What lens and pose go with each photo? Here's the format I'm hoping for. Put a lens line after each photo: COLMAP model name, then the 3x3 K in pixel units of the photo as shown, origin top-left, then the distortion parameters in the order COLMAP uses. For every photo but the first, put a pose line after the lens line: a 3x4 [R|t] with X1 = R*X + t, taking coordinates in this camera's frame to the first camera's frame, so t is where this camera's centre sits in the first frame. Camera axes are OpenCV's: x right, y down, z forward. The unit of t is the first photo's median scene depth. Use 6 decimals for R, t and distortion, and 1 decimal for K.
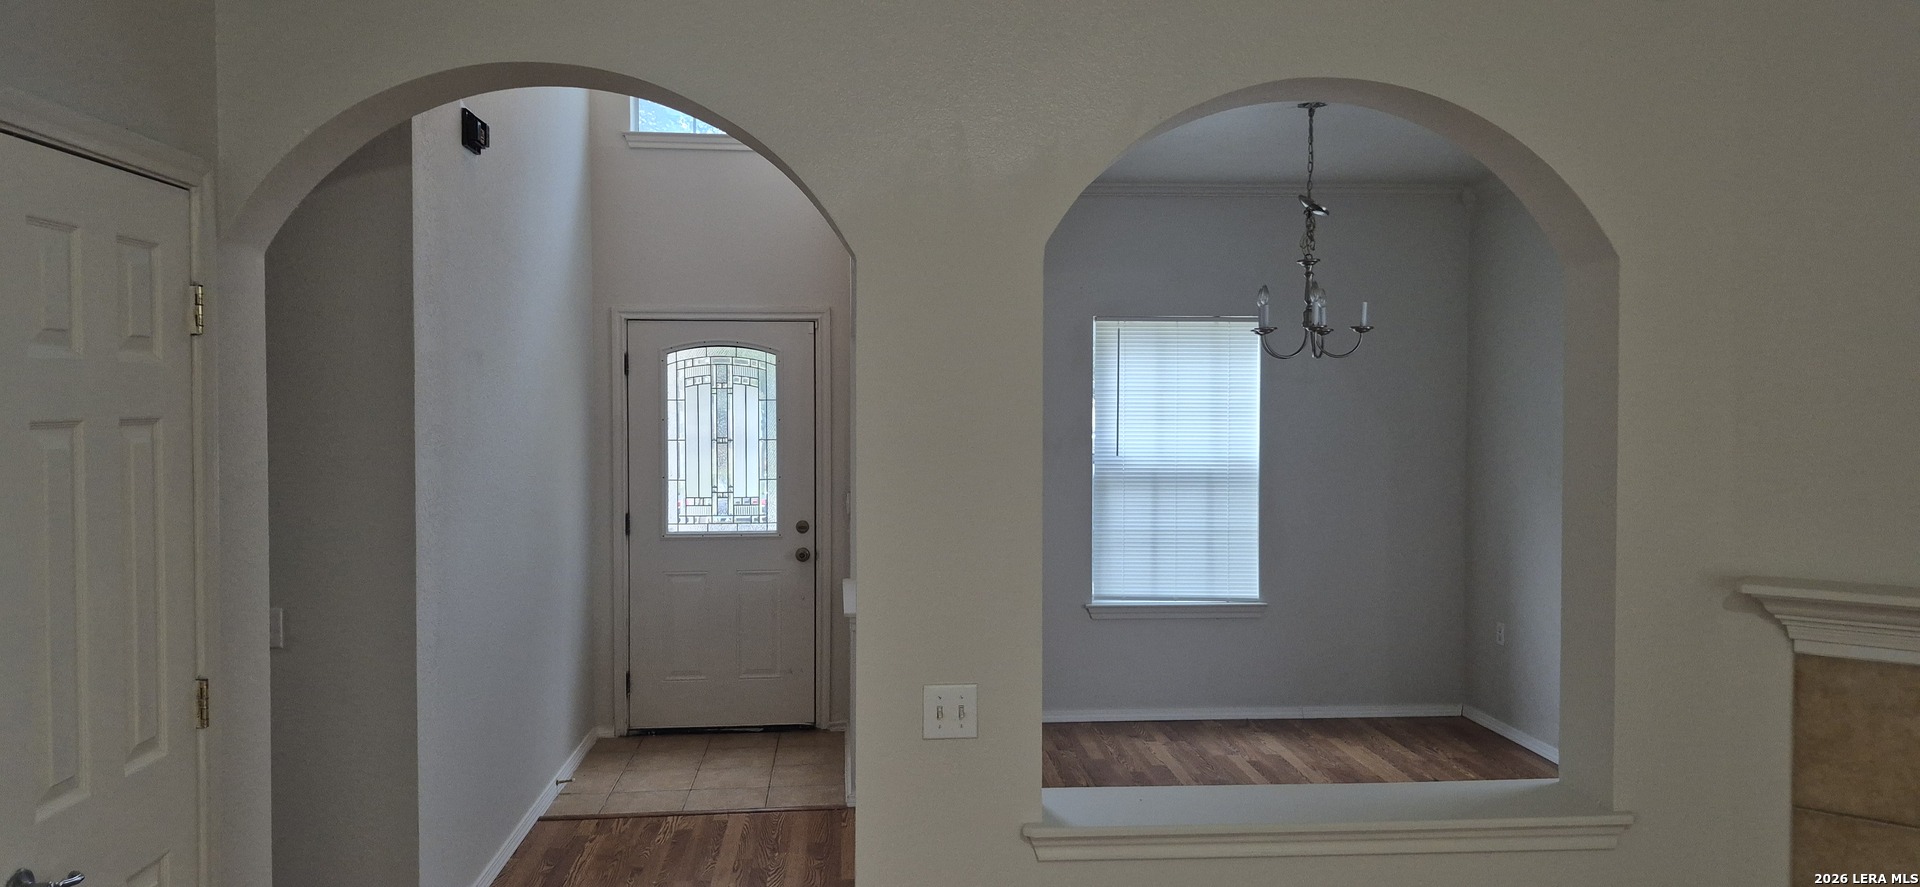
lens RADIAL K [[1293.2, 0, 966.6], [0, 1293.2, 417.5], [0, 0, 1]] dist [0.090698, -0.117246]
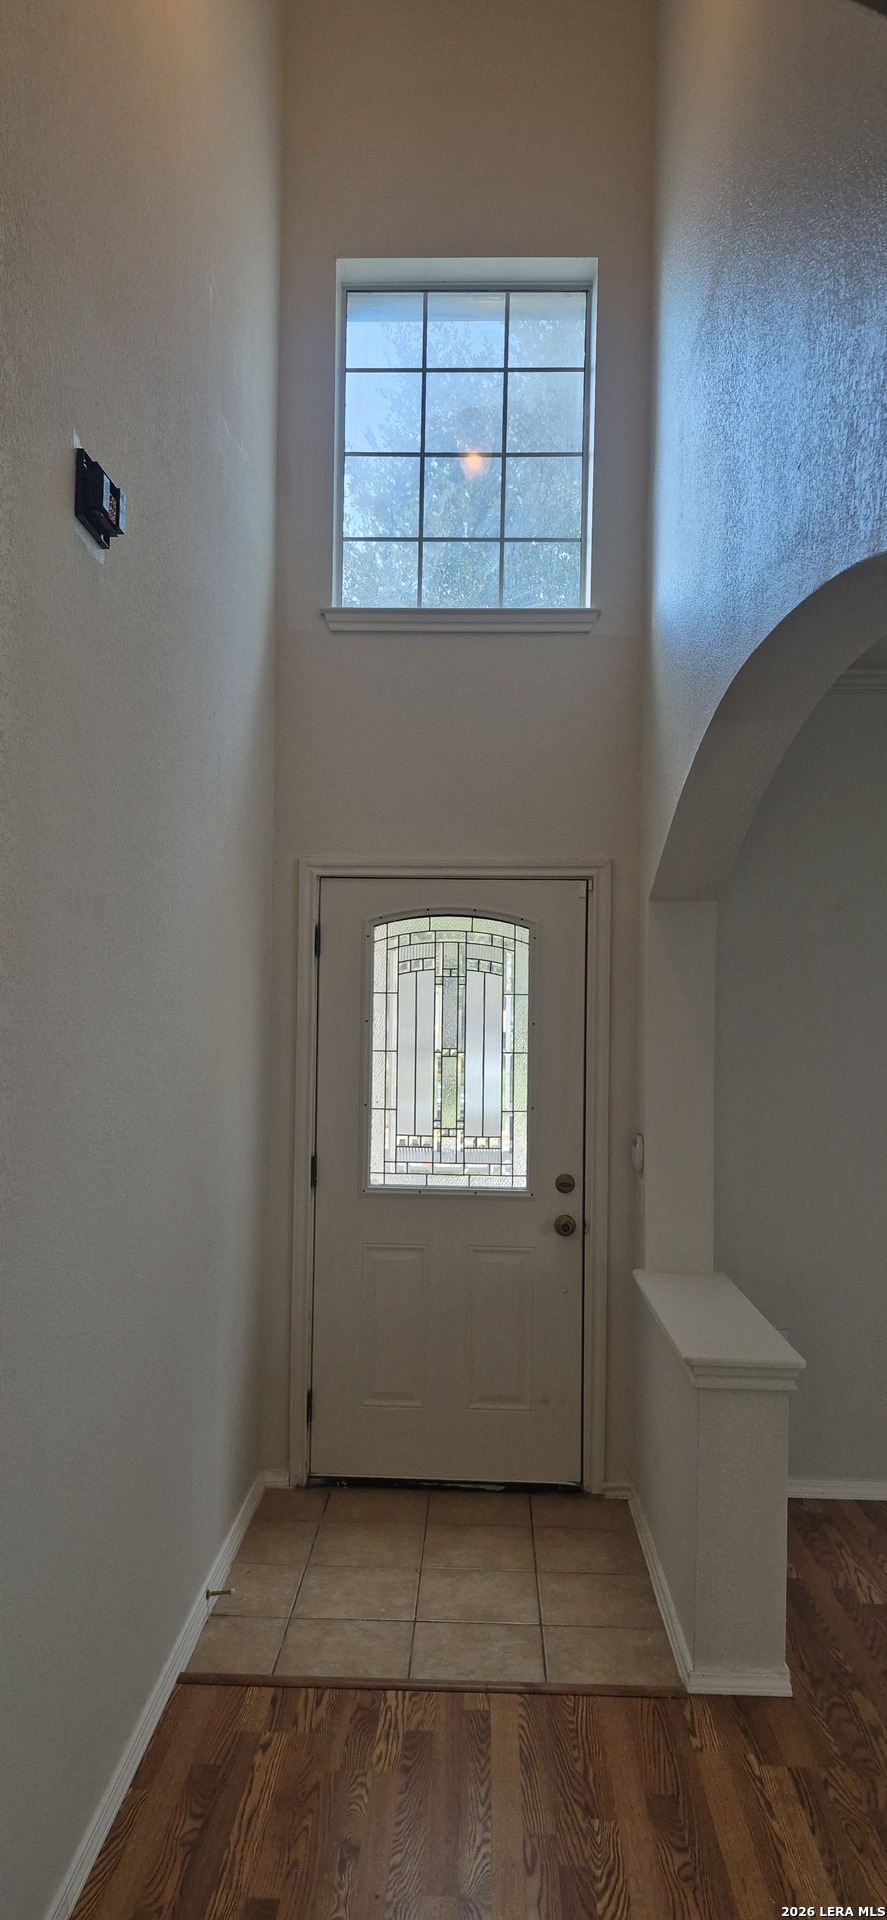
lens RADIAL K [[1293.2, 0, 443.5], [0, 1293.2, 960.0], [0, 0, 1]] dist [0.090698, -0.117246]
pose [[0.991823, 0.009007, -0.127303, -0.106227], [-0.015470, 0.998636, -0.049876, 0.002815], [0.126680, 0.051437, 0.990609, 0.322355]]
